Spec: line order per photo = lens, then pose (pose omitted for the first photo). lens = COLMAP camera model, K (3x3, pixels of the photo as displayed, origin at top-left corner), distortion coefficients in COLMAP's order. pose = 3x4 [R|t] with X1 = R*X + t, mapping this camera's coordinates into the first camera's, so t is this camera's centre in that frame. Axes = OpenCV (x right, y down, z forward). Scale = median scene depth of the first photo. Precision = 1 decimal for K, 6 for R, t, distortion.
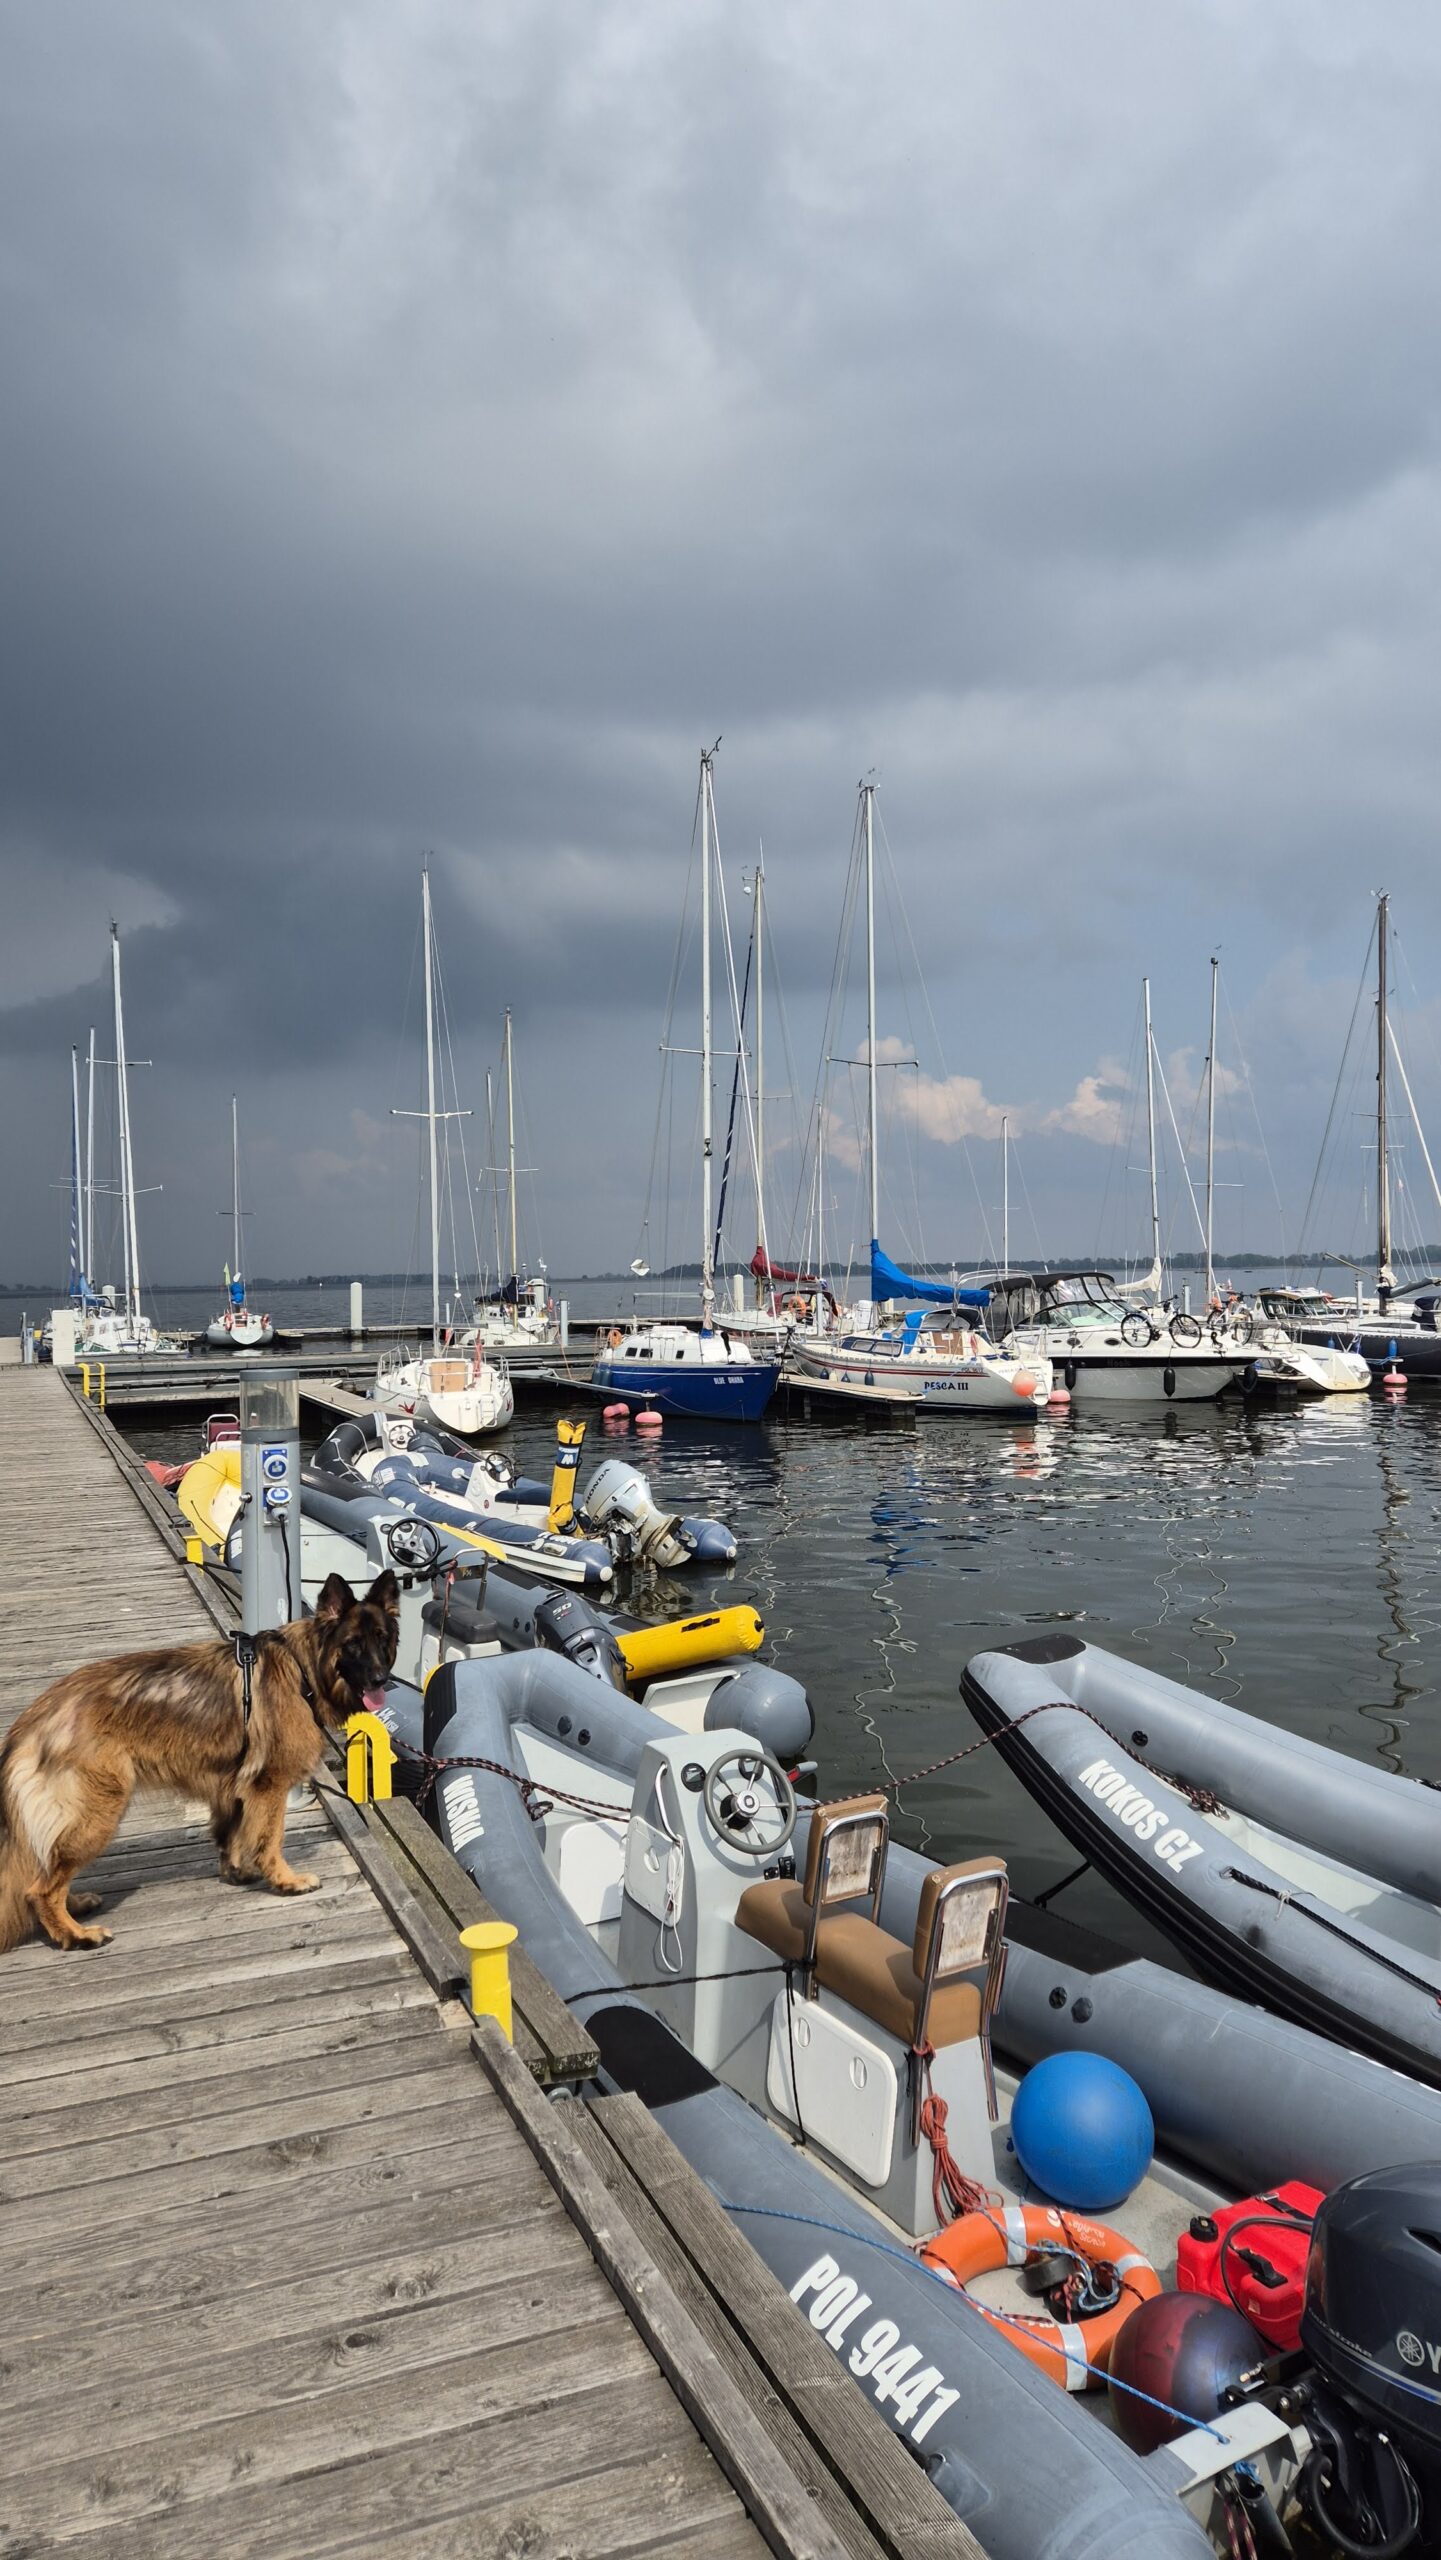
lens RADIAL K [[1684.0, 0, 720.5], [0, 1684.0, 1280.0], [0, 0, 1]] dist [0.061310, 0.000214]
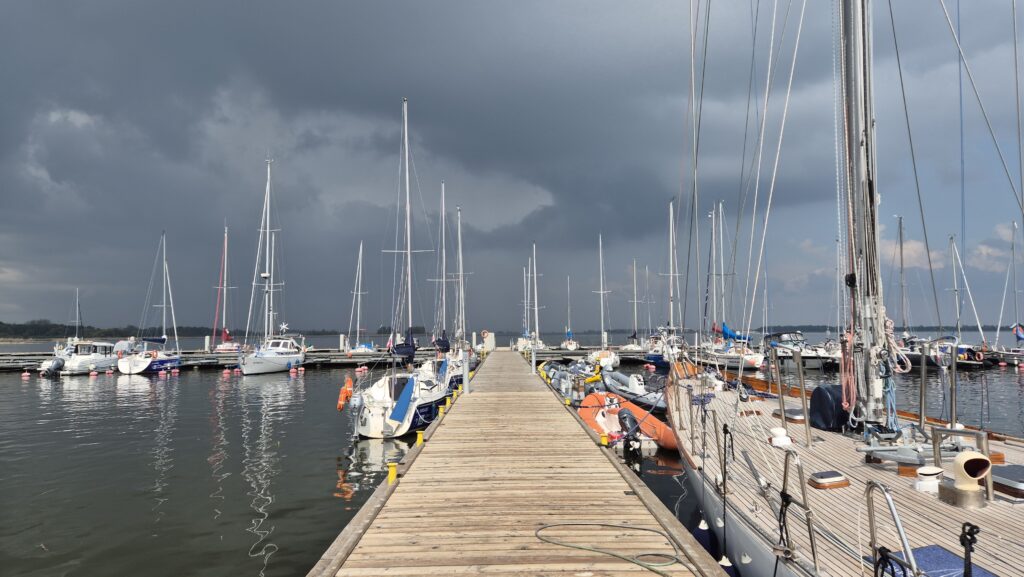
lens RADIAL K [[673.6, 0, 512.0], [0, 673.6, 288.5], [0, 0, 1]] dist [0.061310, 0.000214]
pose [[0.927827, -0.013185, -0.372778, 0.209475], [-0.010072, 0.998125, -0.060372, -0.004206], [0.372876, 0.059769, 0.925954, -0.540640]]
